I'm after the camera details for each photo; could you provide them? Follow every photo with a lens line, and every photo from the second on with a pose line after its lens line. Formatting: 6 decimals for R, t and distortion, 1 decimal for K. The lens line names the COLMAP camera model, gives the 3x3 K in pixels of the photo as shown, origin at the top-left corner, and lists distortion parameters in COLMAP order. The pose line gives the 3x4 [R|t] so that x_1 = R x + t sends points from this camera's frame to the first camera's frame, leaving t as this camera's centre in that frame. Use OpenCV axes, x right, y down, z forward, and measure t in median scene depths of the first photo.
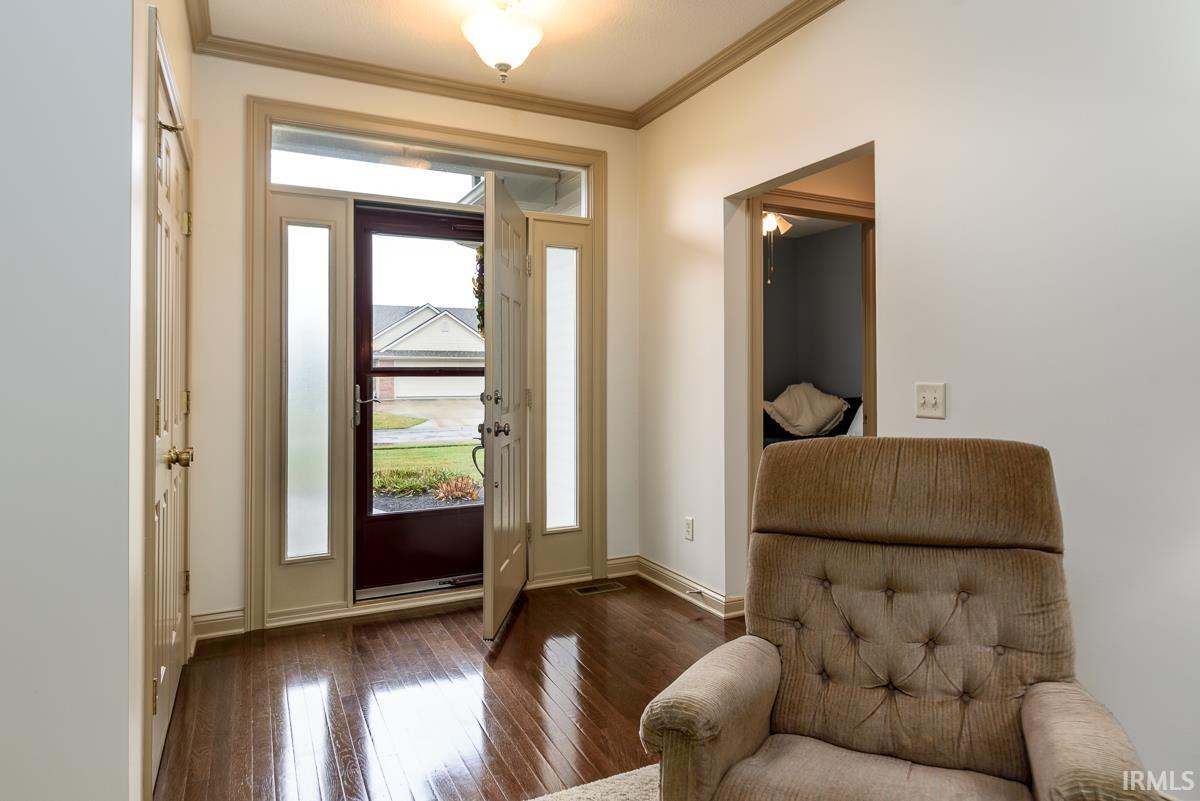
lens RADIAL K [[721.1, 0, 602.6], [0, 721.1, 393.5], [0, 0, 1]] dist [-0.000030, -0.000135]
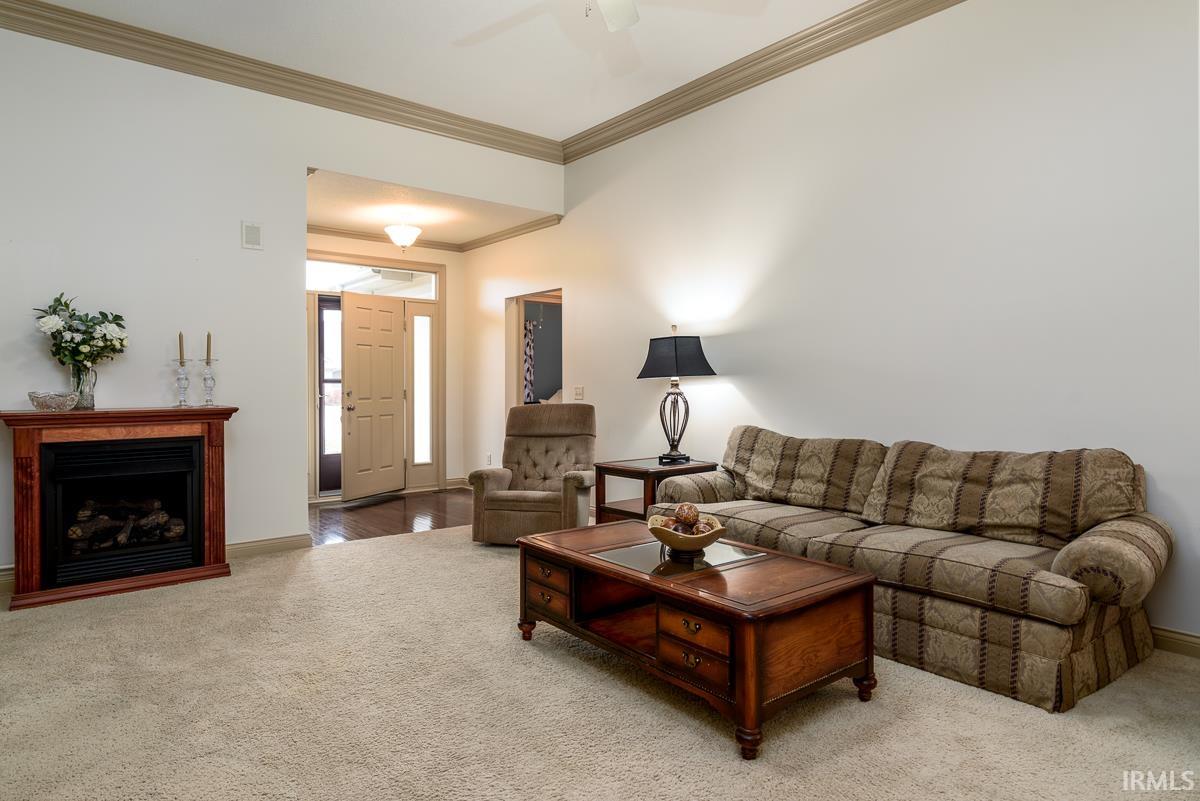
lens RADIAL K [[721.1, 0, 599.2], [0, 721.1, 393.8], [0, 0, 1]] dist [-0.000030, -0.000135]
pose [[0.969866, -0.000615, 0.243638, -0.142363], [0.002813, 0.999958, -0.008673, 0.046667], [-0.243623, 0.009097, 0.969827, -2.033401]]
